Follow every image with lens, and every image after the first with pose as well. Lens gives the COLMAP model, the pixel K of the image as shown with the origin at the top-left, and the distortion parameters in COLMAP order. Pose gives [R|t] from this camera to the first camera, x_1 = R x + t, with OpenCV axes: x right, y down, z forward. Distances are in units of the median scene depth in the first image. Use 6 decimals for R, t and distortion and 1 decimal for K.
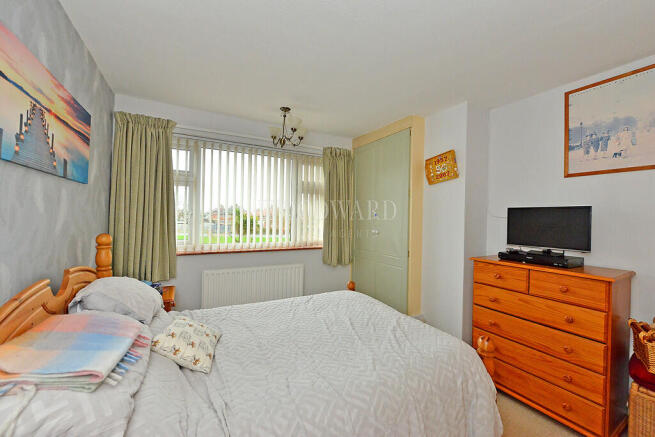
lens RADIAL K [[262.3, 0, 327.2], [0, 262.3, 216.5], [0, 0, 1]] dist [-0.000173, -0.000026]
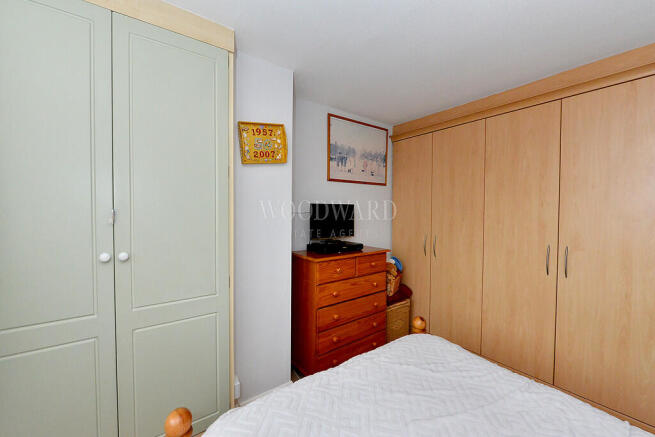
lens RADIAL K [[262.3, 0, 327.2], [0, 262.3, 216.5], [0, 0, 1]] dist [-0.000173, -0.000026]
pose [[-0.146253, -0.041774, 0.988365, -0.362806], [-0.007597, 0.999126, 0.041105, -0.028514], [-0.989218, -0.001497, -0.146443, 1.207066]]
